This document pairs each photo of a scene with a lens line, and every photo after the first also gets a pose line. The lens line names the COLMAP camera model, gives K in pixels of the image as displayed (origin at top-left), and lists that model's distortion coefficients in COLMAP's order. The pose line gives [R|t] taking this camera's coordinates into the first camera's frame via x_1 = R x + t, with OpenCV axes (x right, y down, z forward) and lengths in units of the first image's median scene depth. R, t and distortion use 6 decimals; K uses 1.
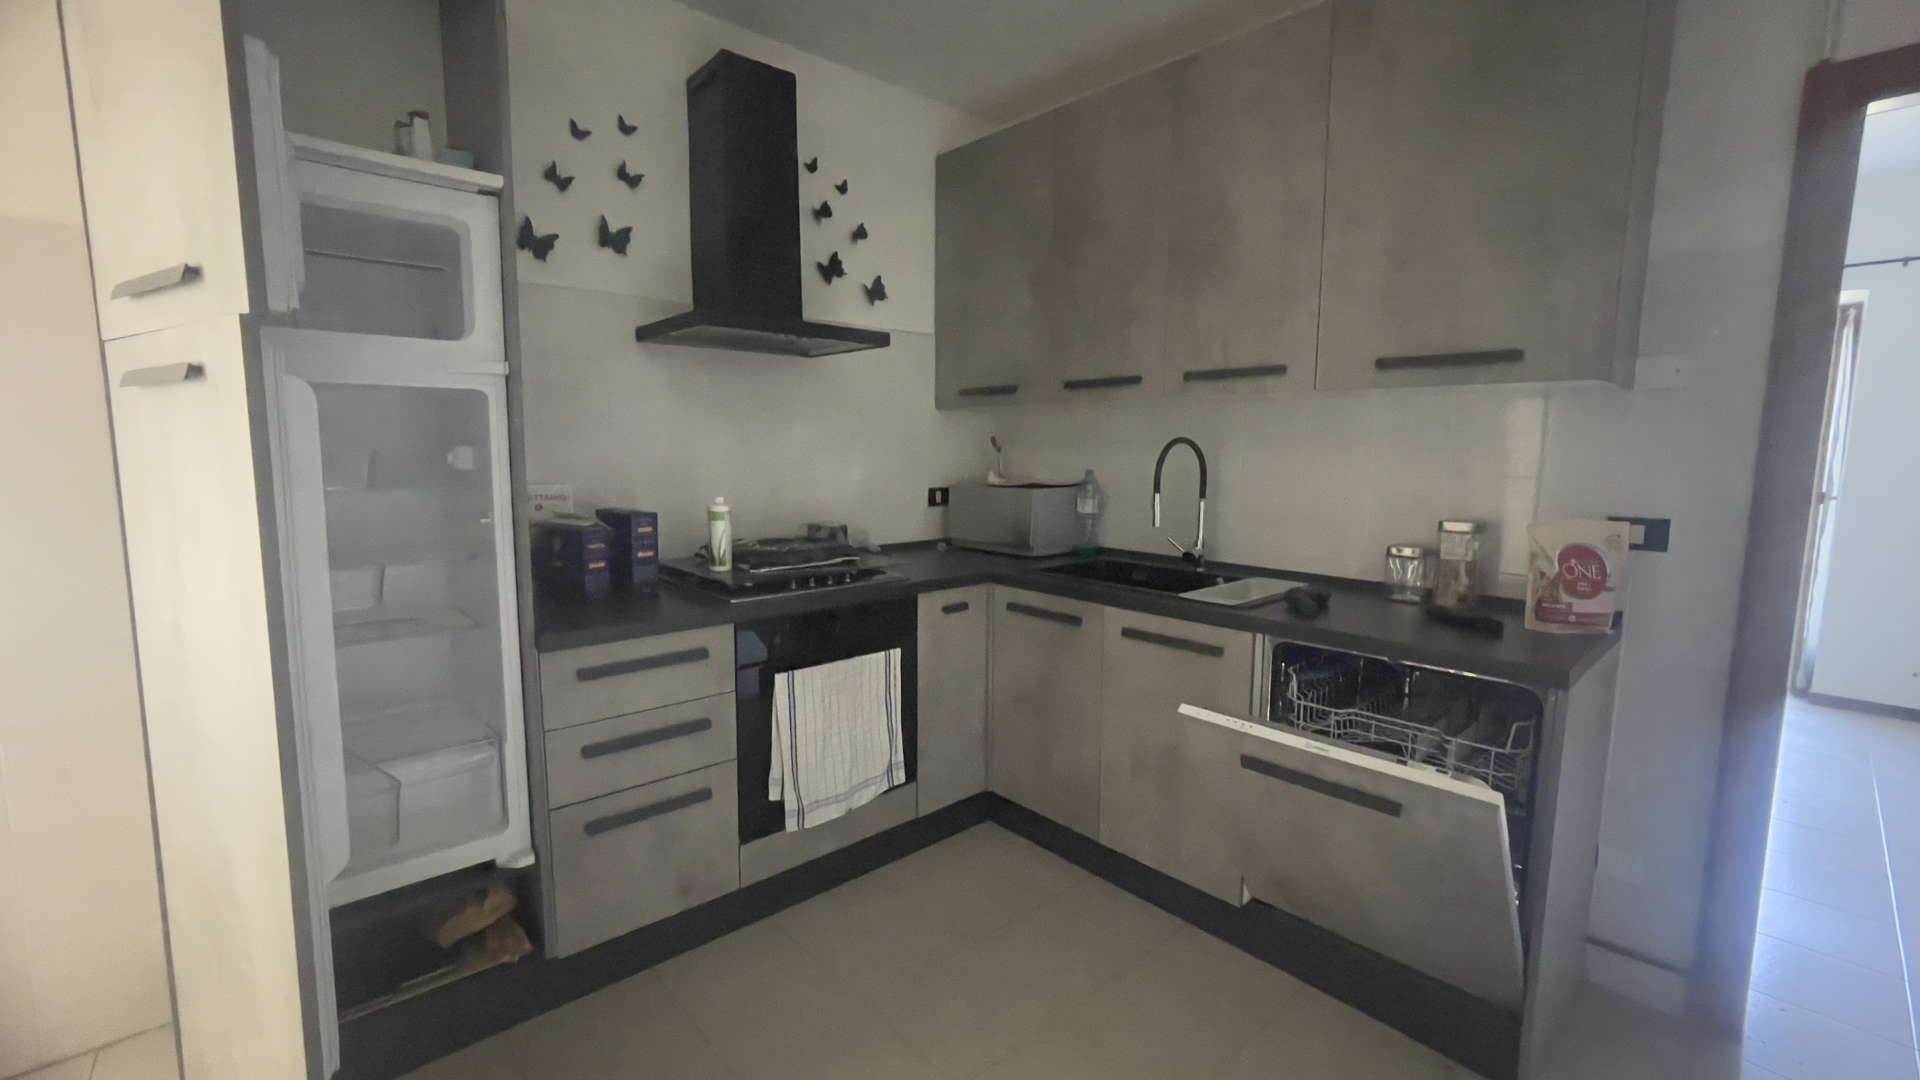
lens RADIAL K [[787.4, 0, 957.4], [0, 787.4, 539.5], [0, 0, 1]] dist [-0.014946, 0.014062]
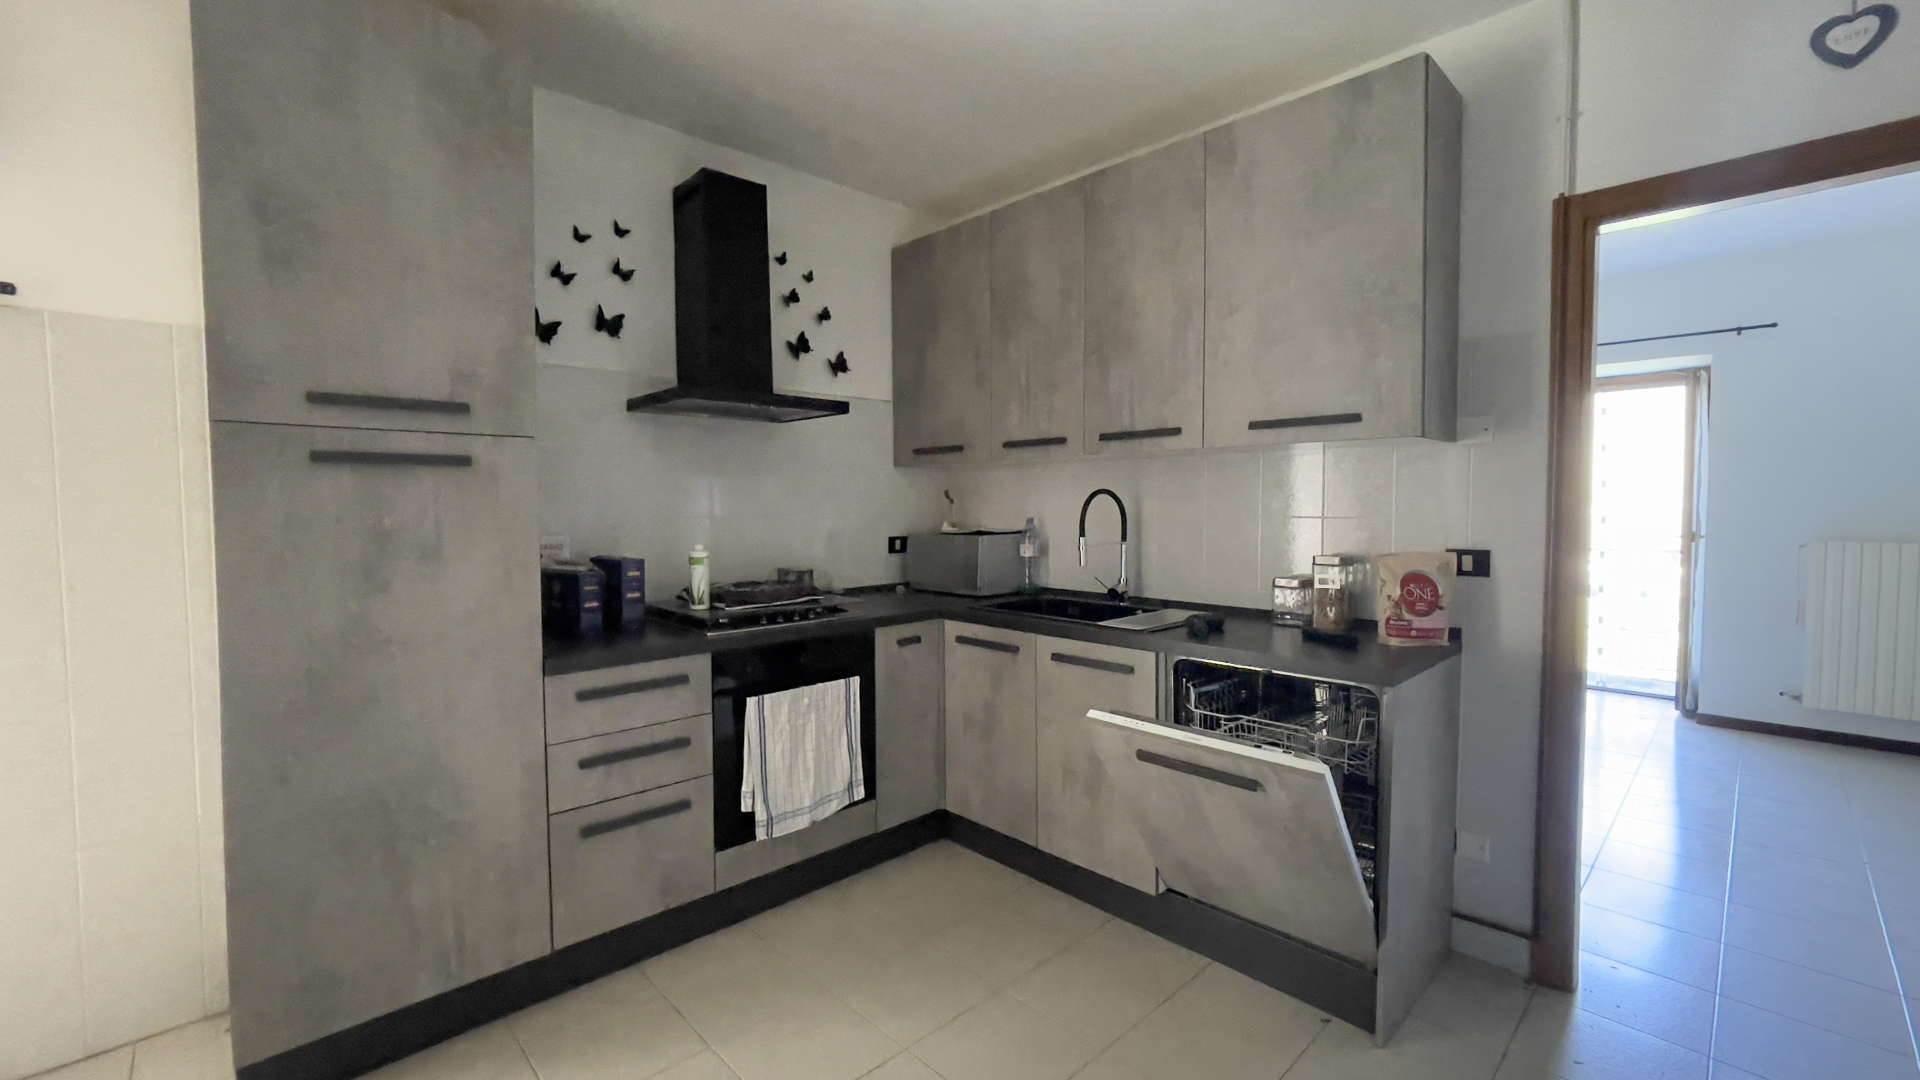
lens RADIAL K [[787.4, 0, 957.4], [0, 787.4, 539.5], [0, 0, 1]] dist [-0.014946, 0.014062]
pose [[0.999562, -0.014035, 0.026050, 0.043527], [0.015839, 0.997392, -0.070416, 0.024472], [-0.024994, 0.070798, 0.997177, -0.150454]]
